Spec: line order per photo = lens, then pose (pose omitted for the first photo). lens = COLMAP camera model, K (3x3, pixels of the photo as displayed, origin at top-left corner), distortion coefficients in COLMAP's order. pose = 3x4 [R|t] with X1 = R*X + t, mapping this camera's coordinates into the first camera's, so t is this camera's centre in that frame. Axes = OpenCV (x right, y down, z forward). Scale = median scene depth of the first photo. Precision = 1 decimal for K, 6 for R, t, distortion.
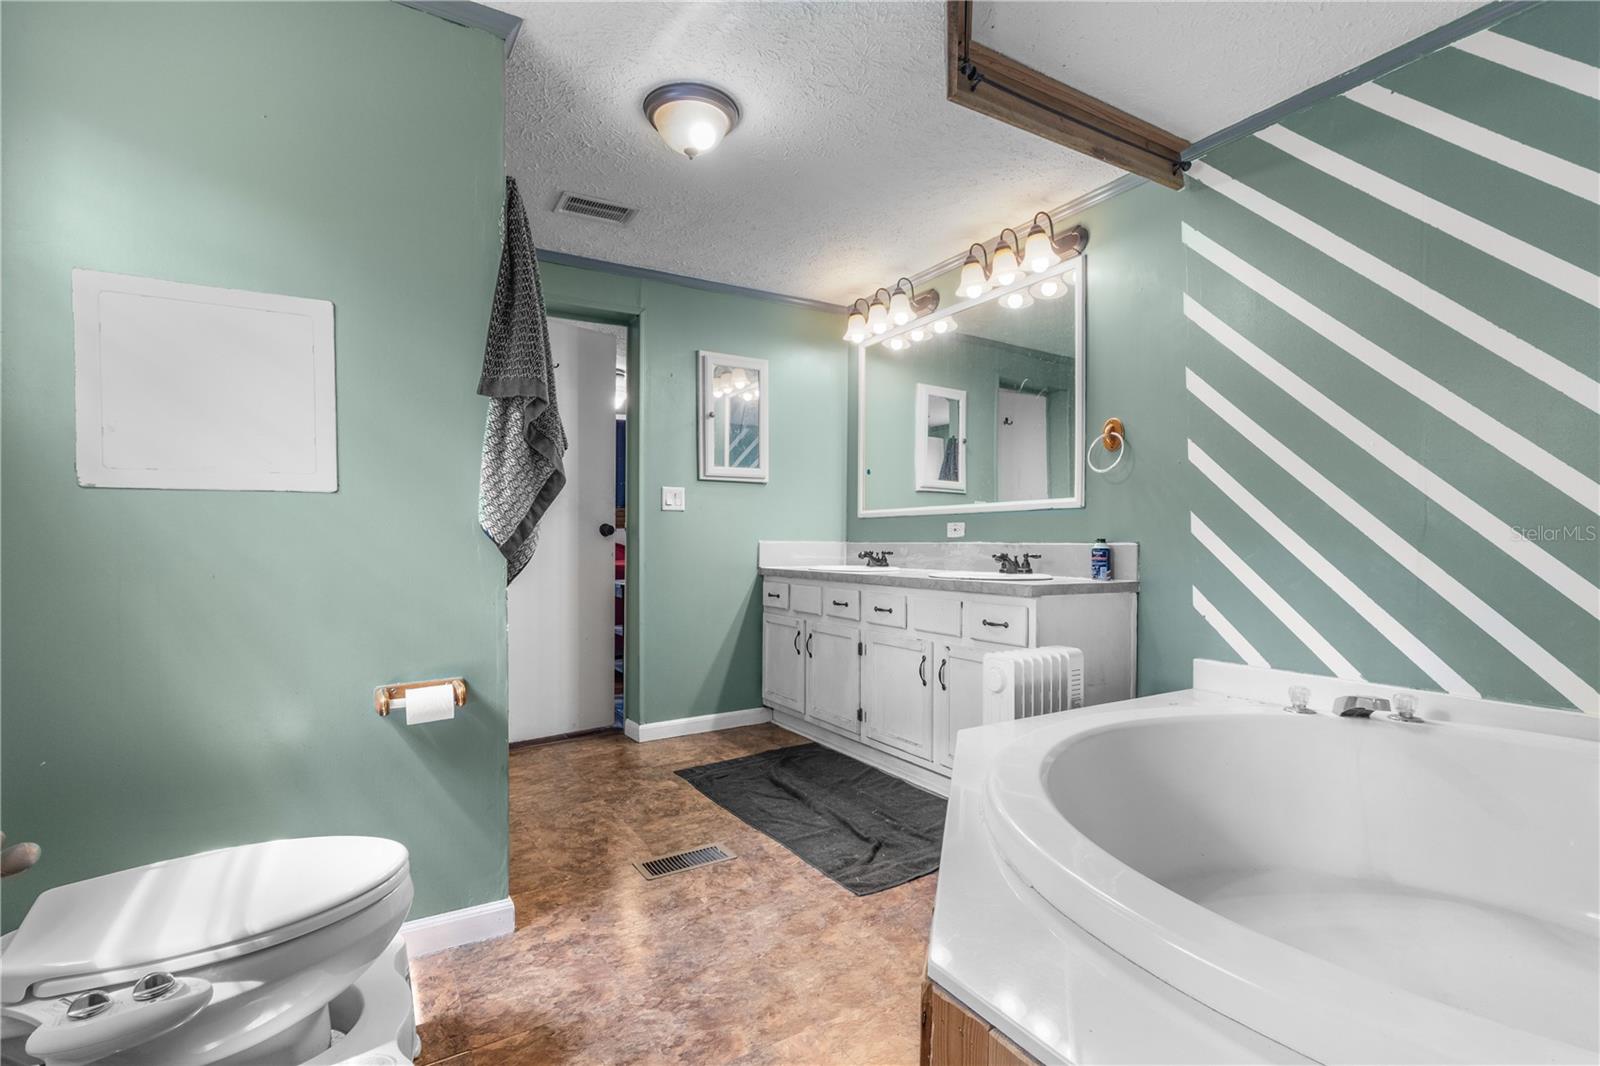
lens RADIAL K [[738.8, 0, 803.5], [0, 738.8, 535.0], [0, 0, 1]] dist [0.003689, -0.000101]
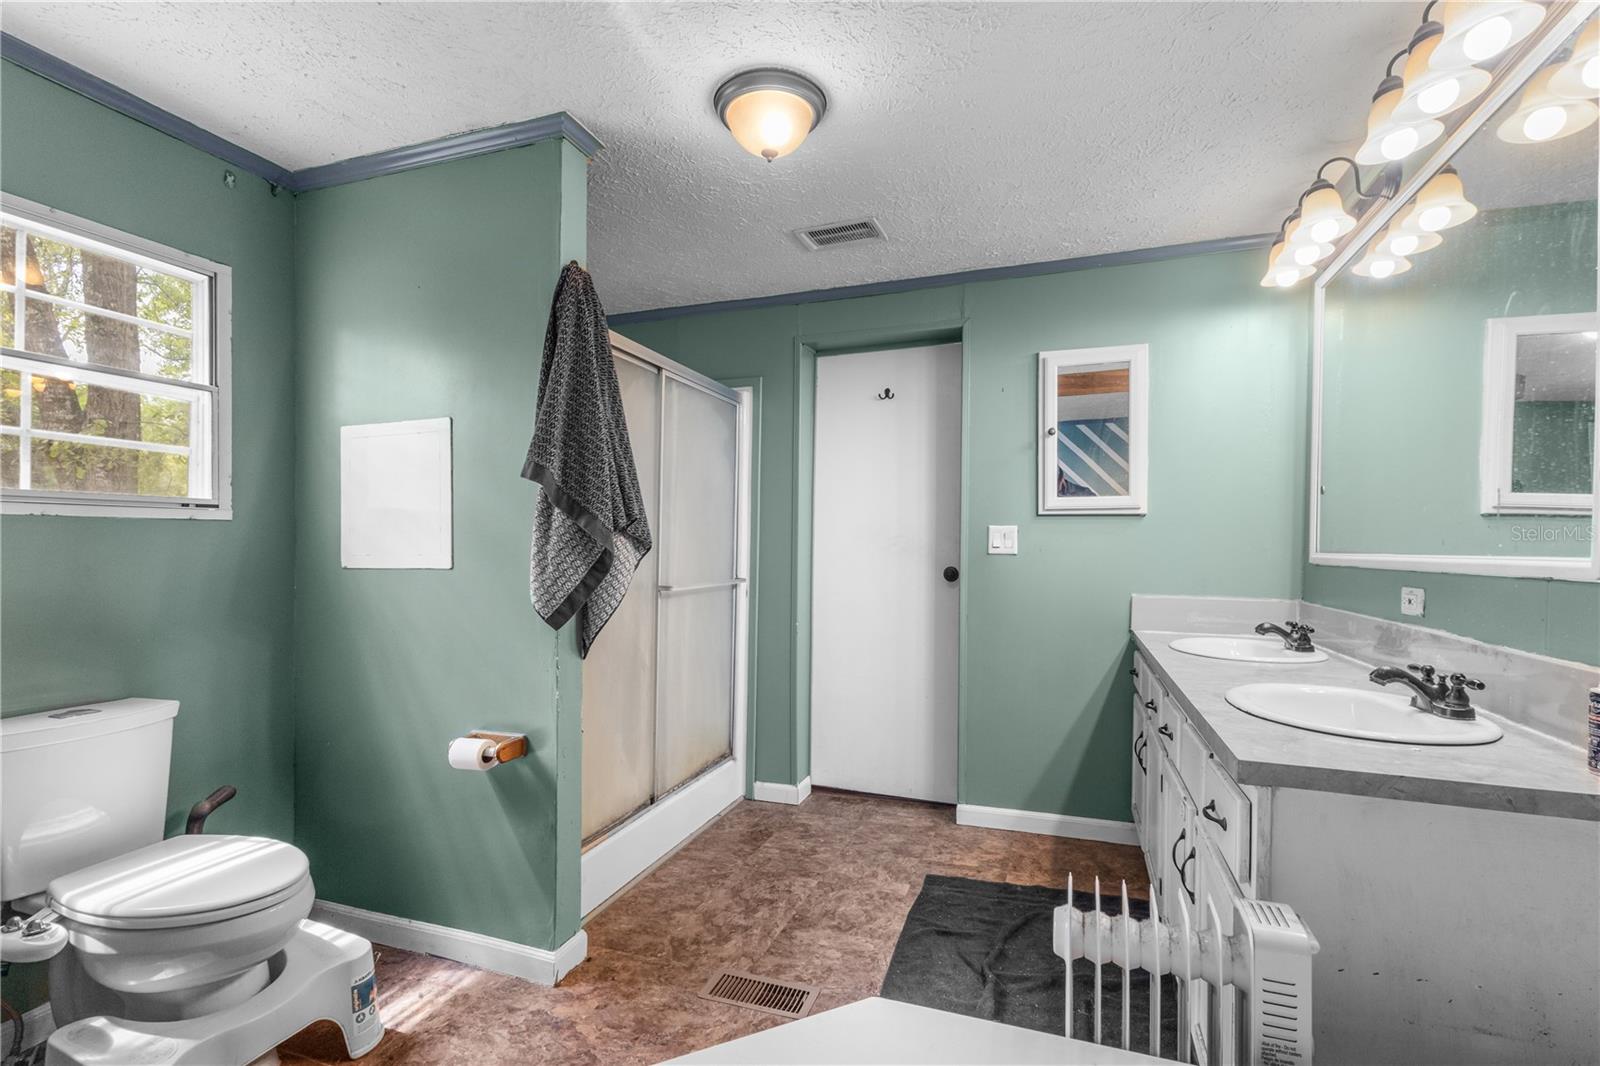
lens RADIAL K [[738.8, 0, 803.2], [0, 738.8, 544.3], [0, 0, 1]] dist [0.003689, -0.000101]
pose [[0.630208, 0.002108, -0.776423, 0.385230], [0.001550, 0.999991, 0.003974, -0.057006], [0.776424, -0.003708, 0.630199, 0.366716]]
